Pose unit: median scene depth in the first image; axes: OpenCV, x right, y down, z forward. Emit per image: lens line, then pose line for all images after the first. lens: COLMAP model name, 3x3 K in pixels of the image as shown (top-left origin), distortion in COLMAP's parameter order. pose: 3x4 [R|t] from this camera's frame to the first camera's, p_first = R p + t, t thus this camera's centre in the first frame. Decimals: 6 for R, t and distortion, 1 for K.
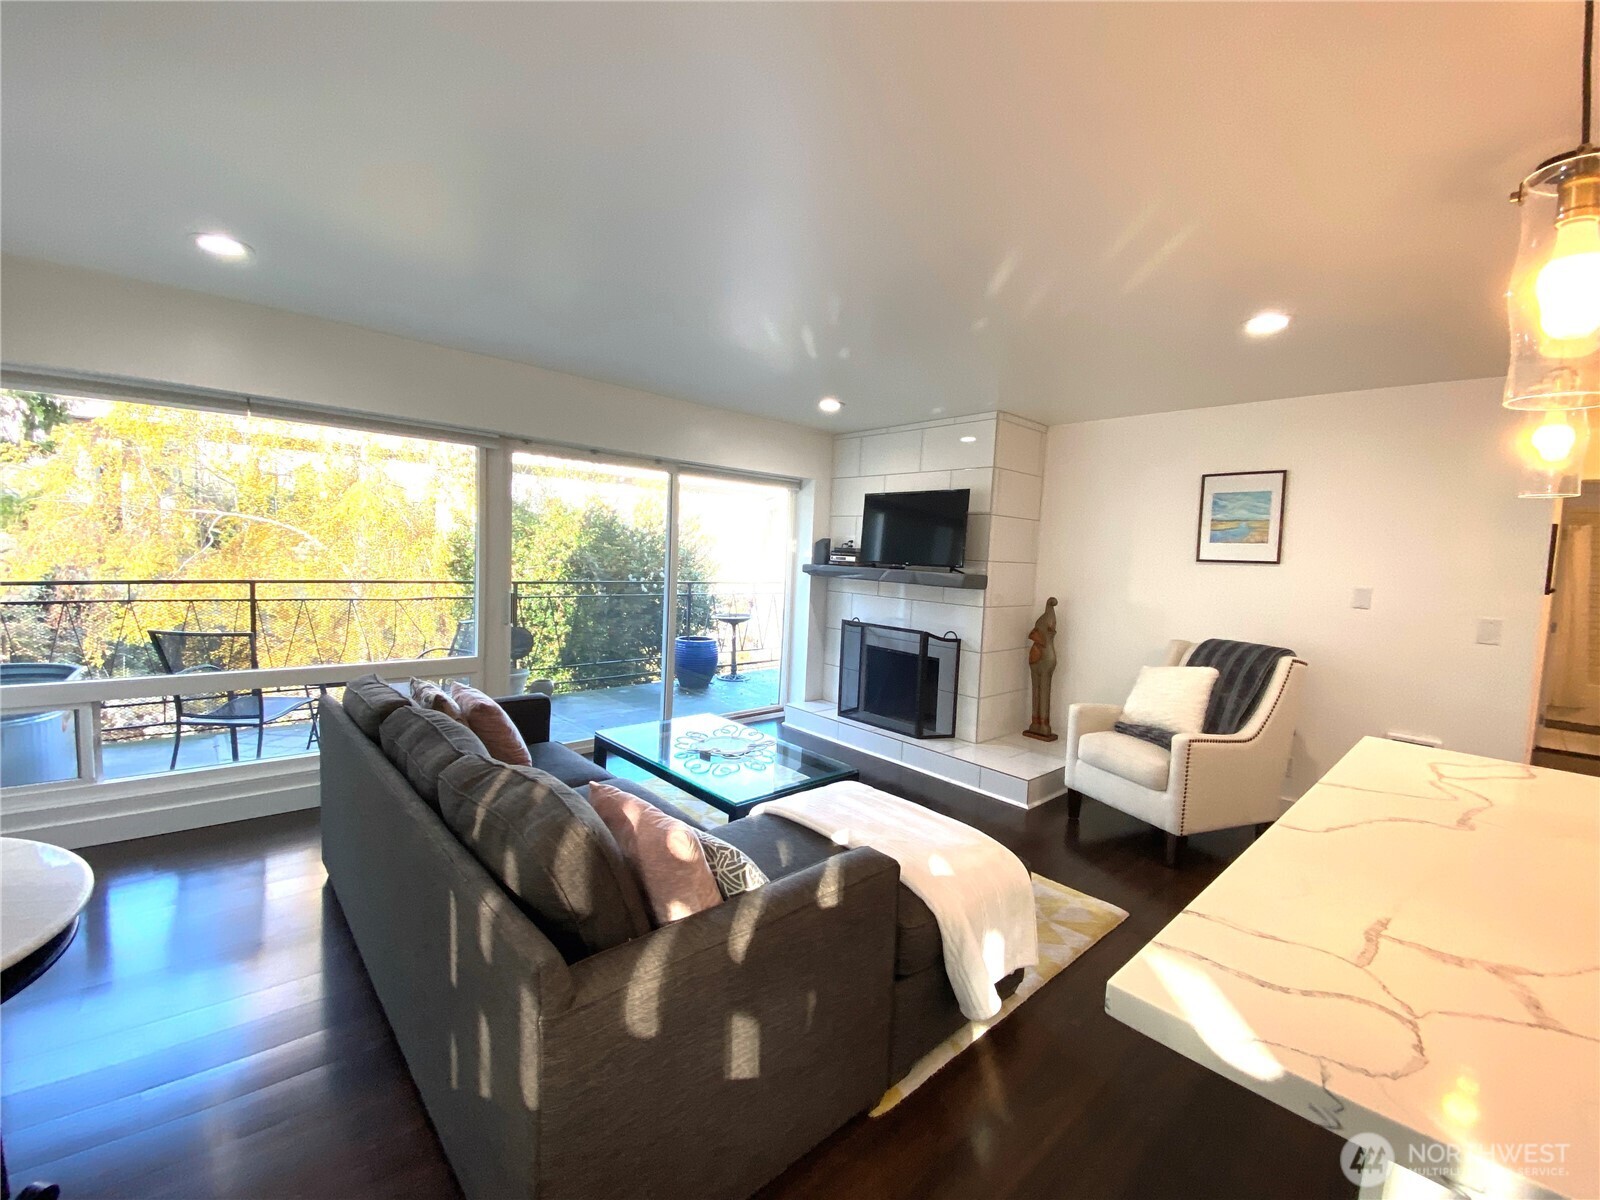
lens RADIAL K [[662.9, 0, 791.7], [0, 662.9, 602.2], [0, 0, 1]] dist [0.001831, -0.013237]
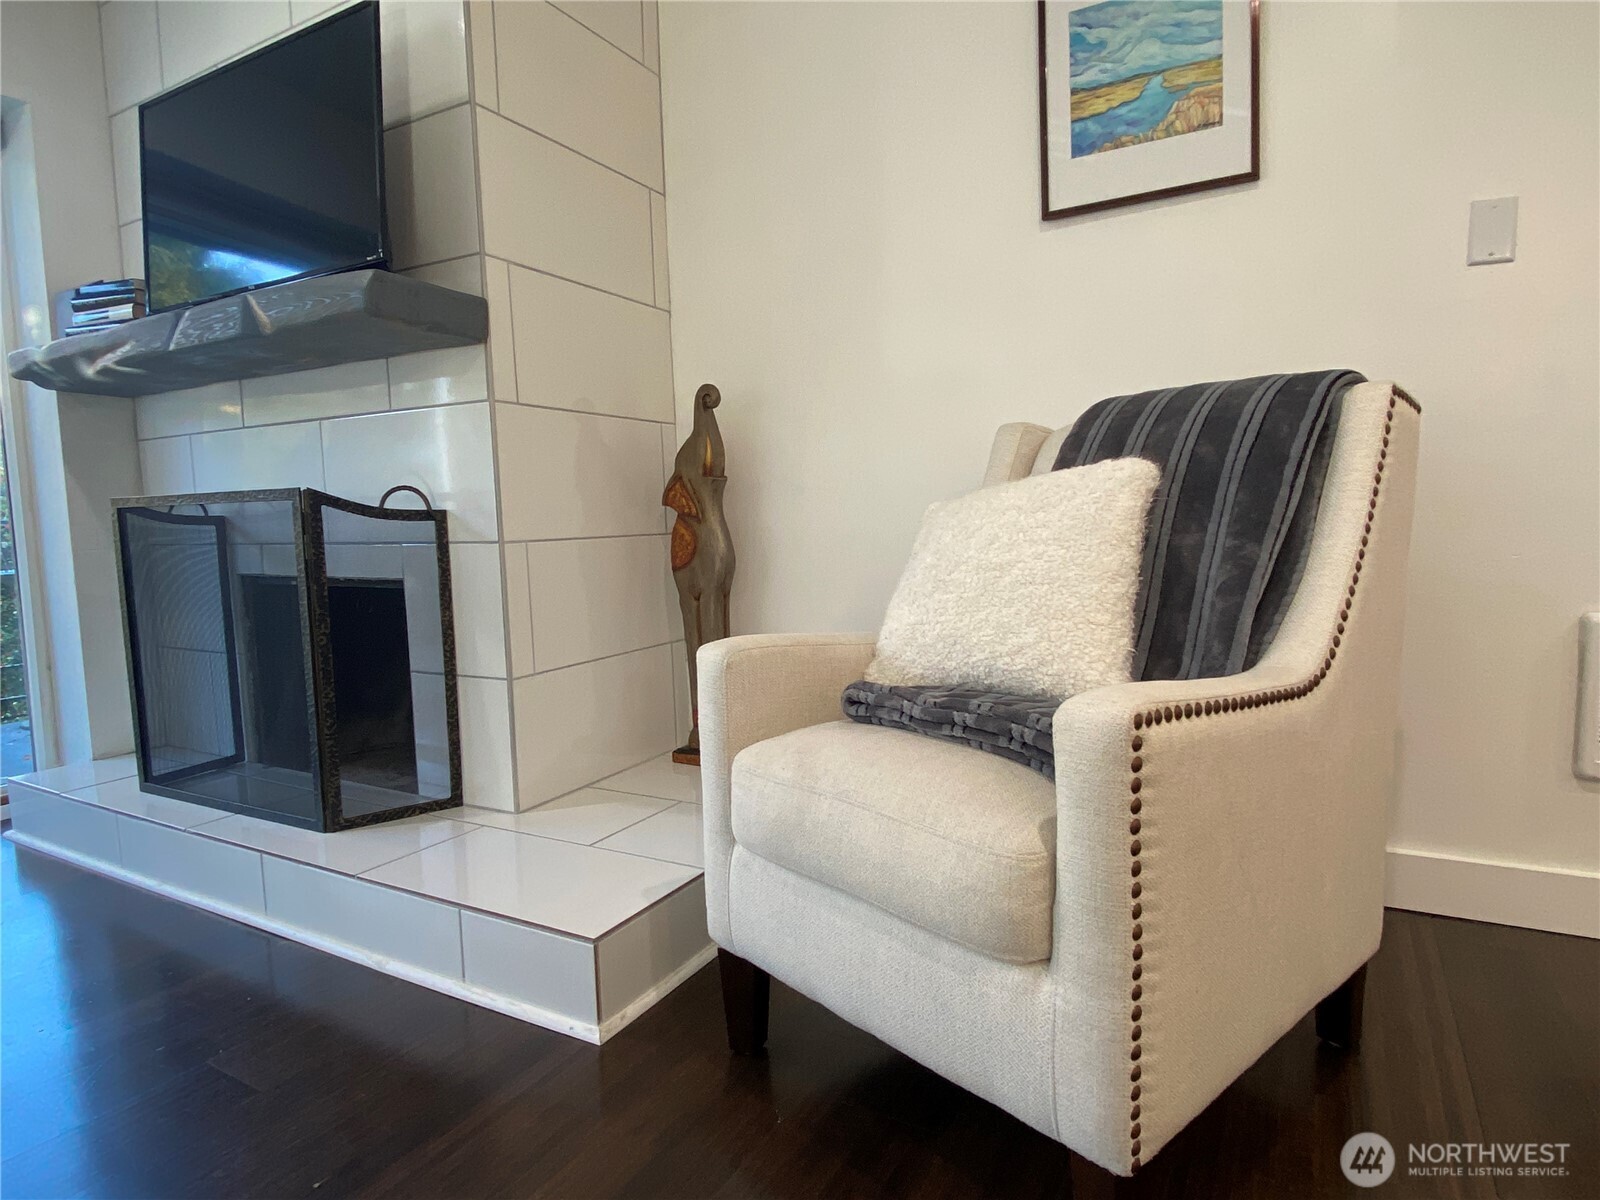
lens RADIAL K [[906.3, 0, 820.0], [0, 906.3, 600.0], [0, 0, 1]] dist [0.035446, -0.003524]
pose [[0.937889, -0.101345, 0.331803, 0.312208], [0.092842, 0.994819, 0.041425, 0.112669], [-0.334282, -0.008046, 0.942439, 0.570607]]
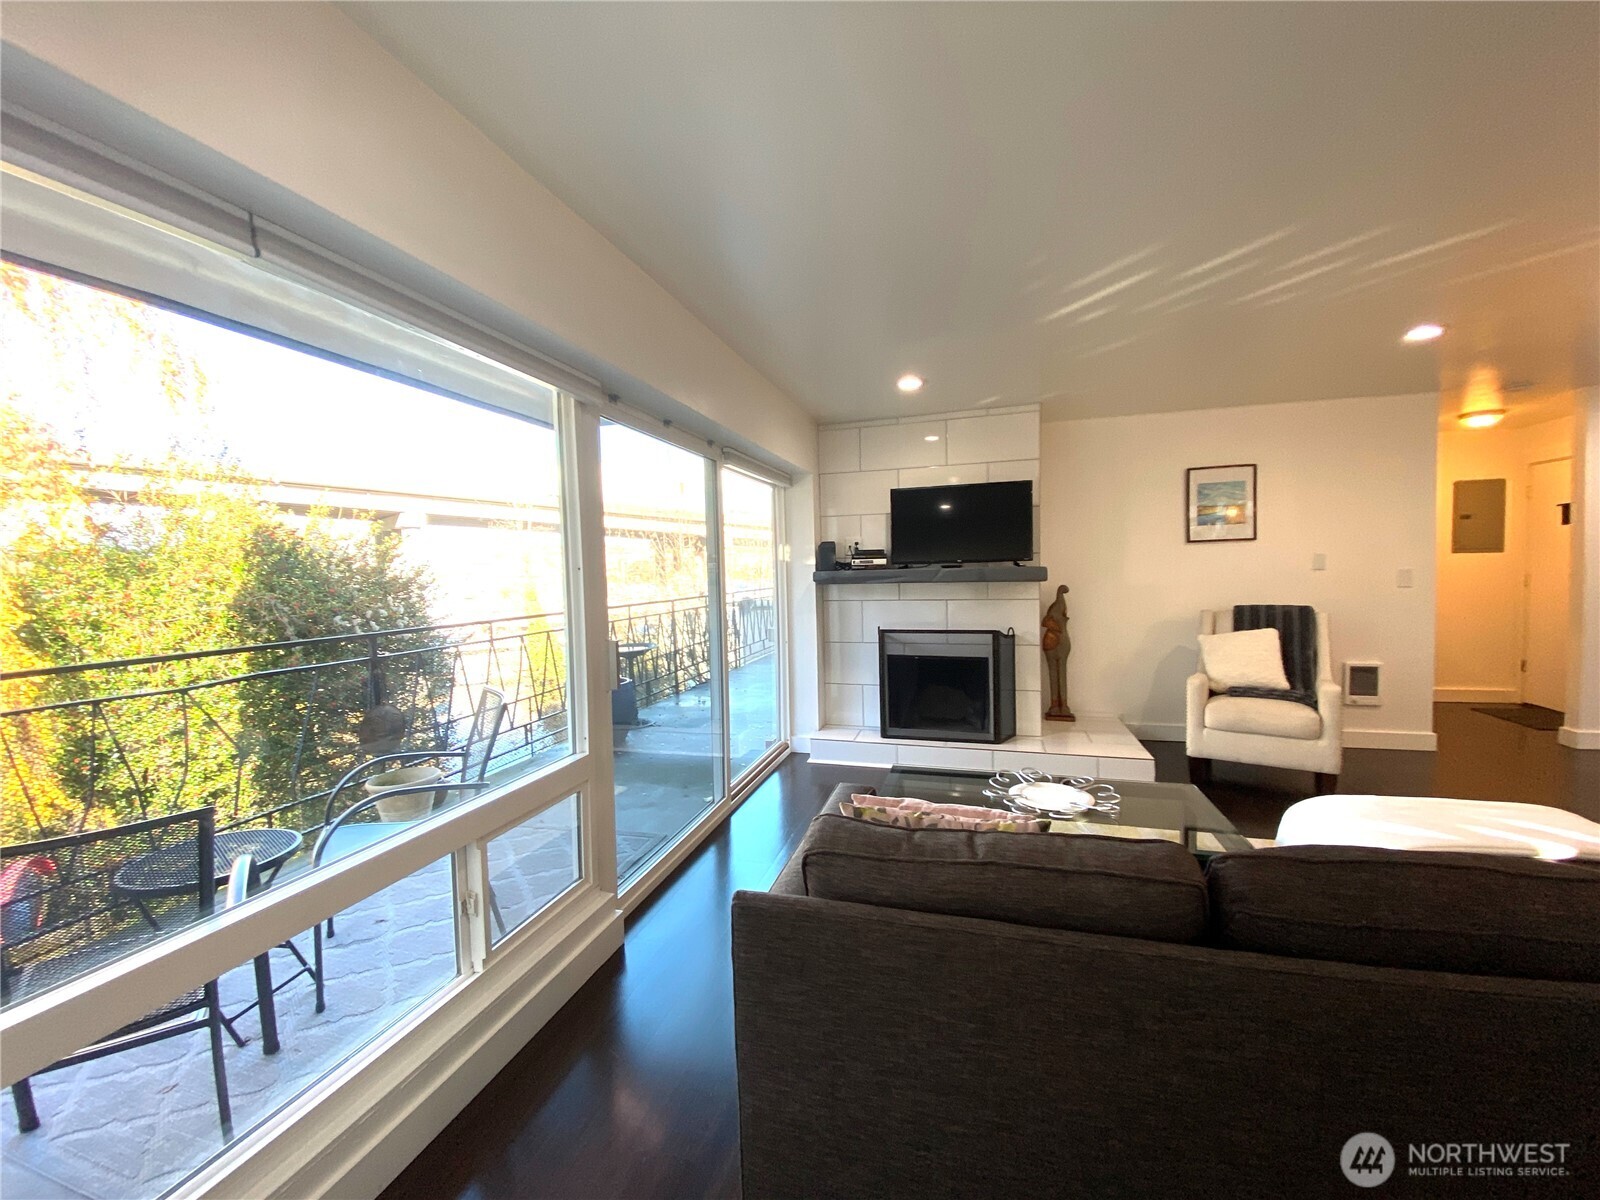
lens RADIAL K [[637.1, 0, 797.2], [0, 637.1, 606.2], [0, 0, 1]] dist [-0.005689, -0.004097]
pose [[0.846864, -0.097995, 0.522703, -0.573598], [0.102835, 0.994501, 0.019837, -0.042758], [-0.521773, 0.036954, 0.852284, 0.407845]]
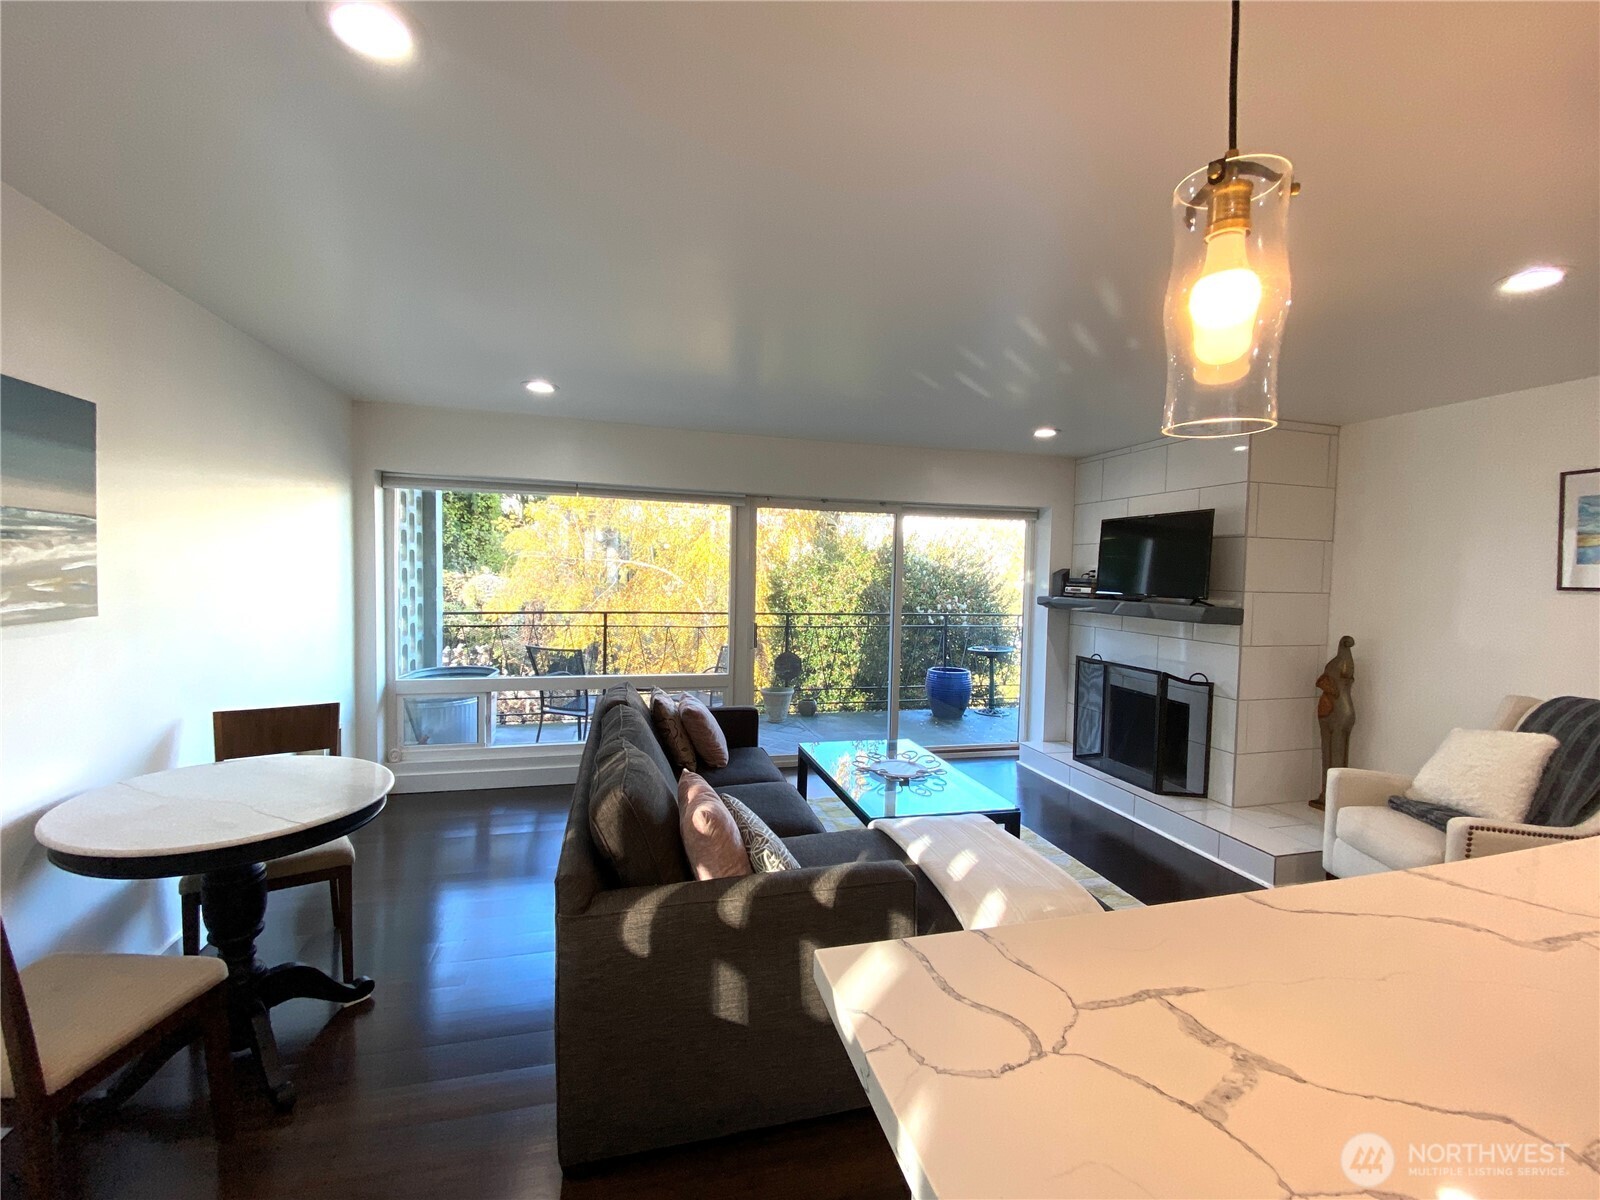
lens RADIAL K [[662.9, 0, 796.7], [0, 662.9, 596.2], [0, 0, 1]] dist [0.001831, -0.013237]
pose [[0.887627, -0.006081, -0.460524, 0.195048], [-0.020515, 0.998398, -0.052724, 0.000601], [0.460107, 0.056247, 0.886080, -0.020899]]
